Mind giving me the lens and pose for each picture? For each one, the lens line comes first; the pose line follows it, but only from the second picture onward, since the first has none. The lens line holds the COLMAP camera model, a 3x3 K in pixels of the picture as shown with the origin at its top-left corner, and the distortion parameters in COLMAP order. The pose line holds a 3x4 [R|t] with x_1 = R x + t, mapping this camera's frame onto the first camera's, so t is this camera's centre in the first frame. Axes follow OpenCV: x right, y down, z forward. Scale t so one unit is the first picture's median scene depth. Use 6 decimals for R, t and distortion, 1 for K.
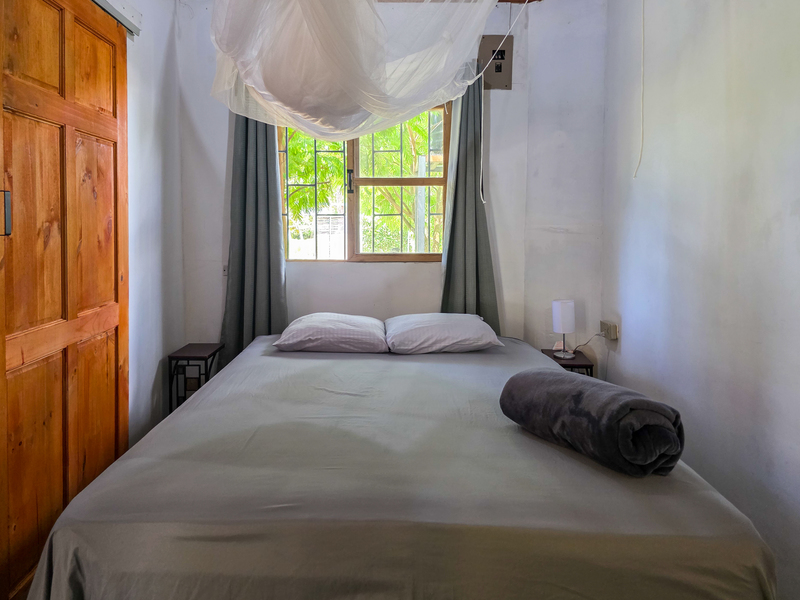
lens RADIAL K [[529.5, 0, 398.1], [0, 529.5, 284.9], [0, 0, 1]] dist [-0.004073, -0.003237]
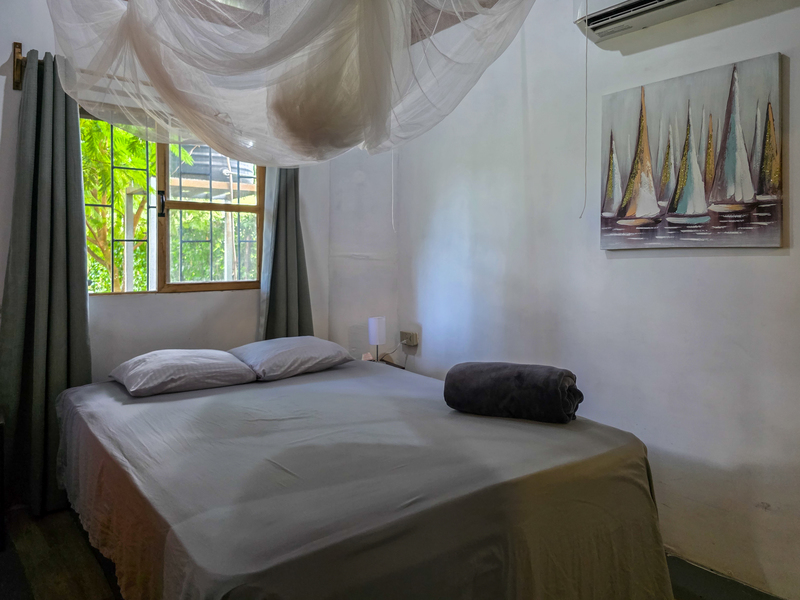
lens RADIAL K [[528.3, 0, 400.0], [0, 528.3, 300.0], [0, 0, 1]] dist [0.027672, -0.002793]
pose [[0.794720, -0.053533, 0.604611, -0.326360], [0.068413, 0.997656, -0.001590, -0.002428], [-0.603108, 0.042627, 0.796520, 0.038198]]
